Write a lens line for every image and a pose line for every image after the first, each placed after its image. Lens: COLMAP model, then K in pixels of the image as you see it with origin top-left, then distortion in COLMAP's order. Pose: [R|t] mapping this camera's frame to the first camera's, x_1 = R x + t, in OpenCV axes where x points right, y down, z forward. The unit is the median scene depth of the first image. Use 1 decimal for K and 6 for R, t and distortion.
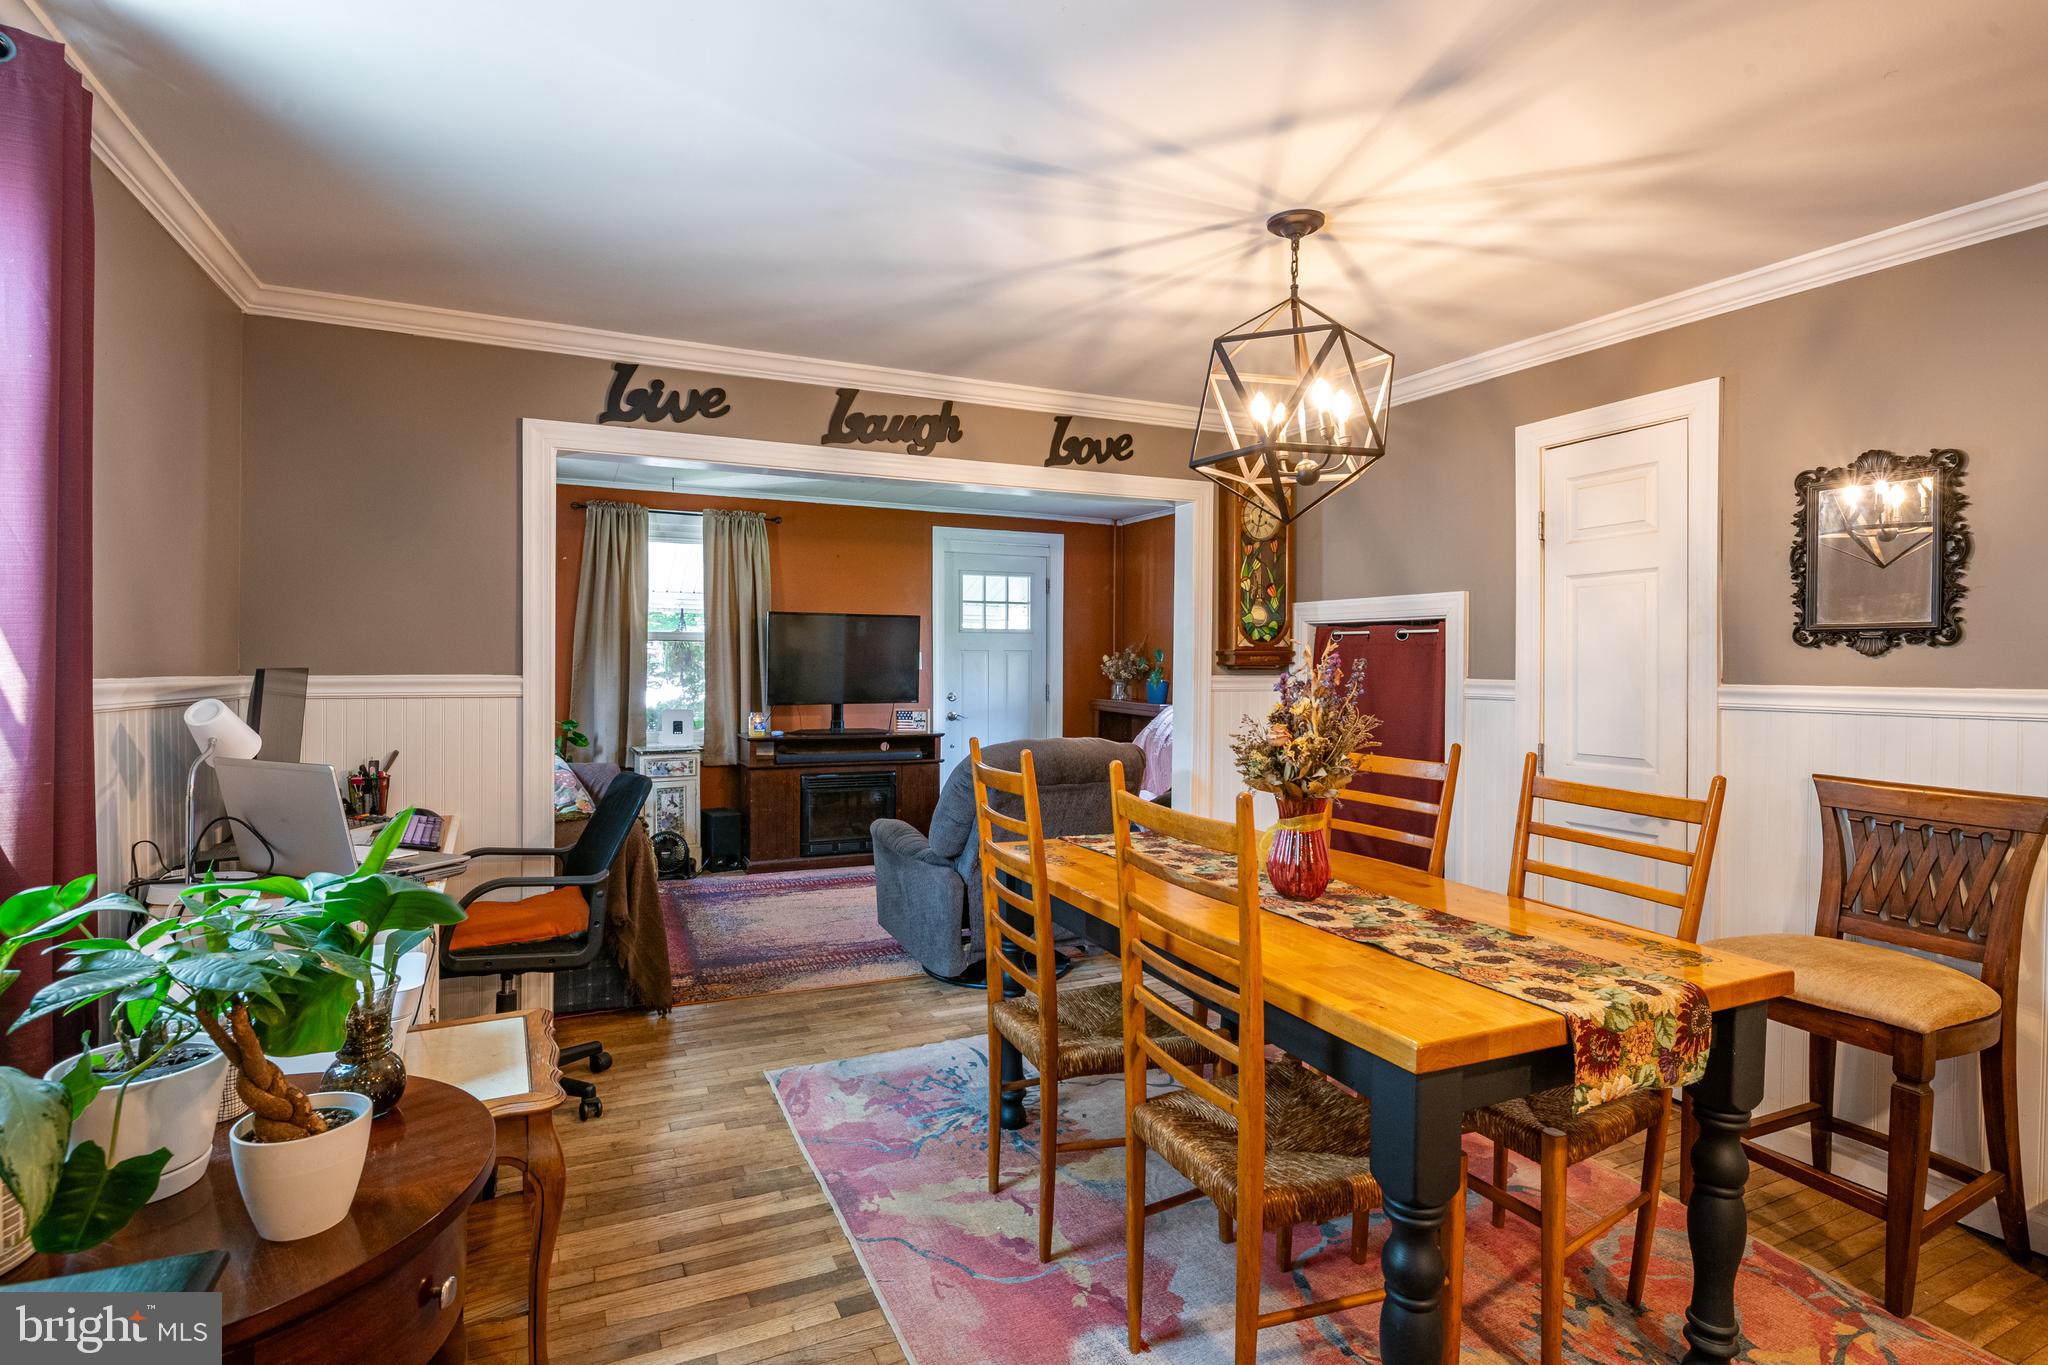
lens RADIAL K [[1004.1, 0, 1023.0], [0, 1004.1, 670.7], [0, 0, 1]] dist [0.002661, -0.009560]
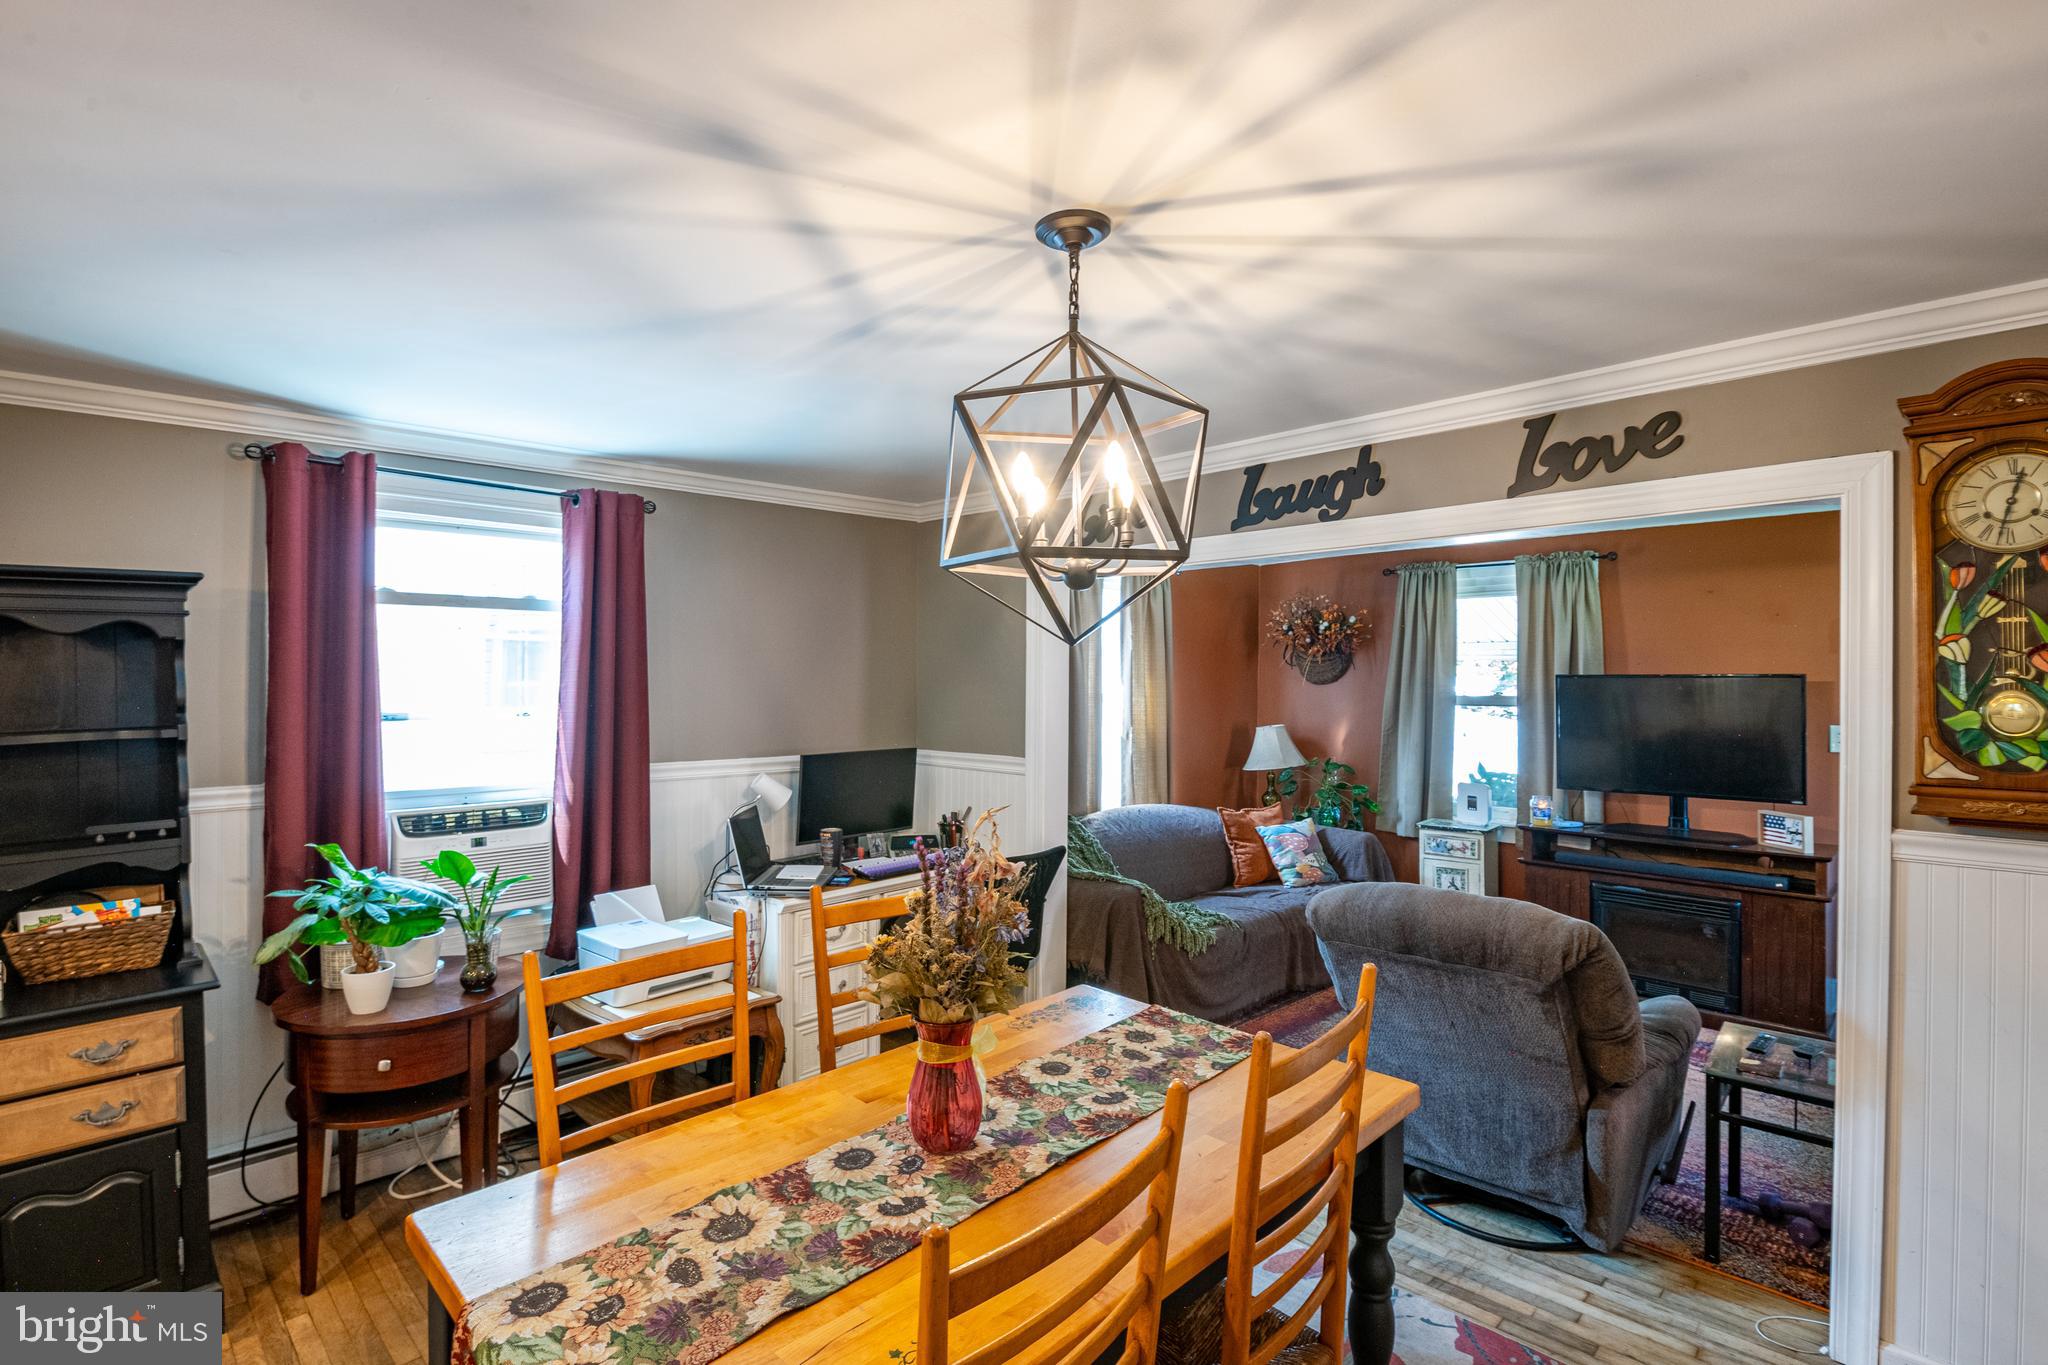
lens RADIAL K [[1004.1, 0, 979.1], [0, 1004.1, 660.4], [0, 0, 1]] dist [0.002661, -0.009560]
pose [[0.309676, -0.021435, -0.950601, 0.600089], [-0.006098, 0.999681, -0.024528, -0.074467], [0.950823, 0.013392, 0.309446, 0.458573]]
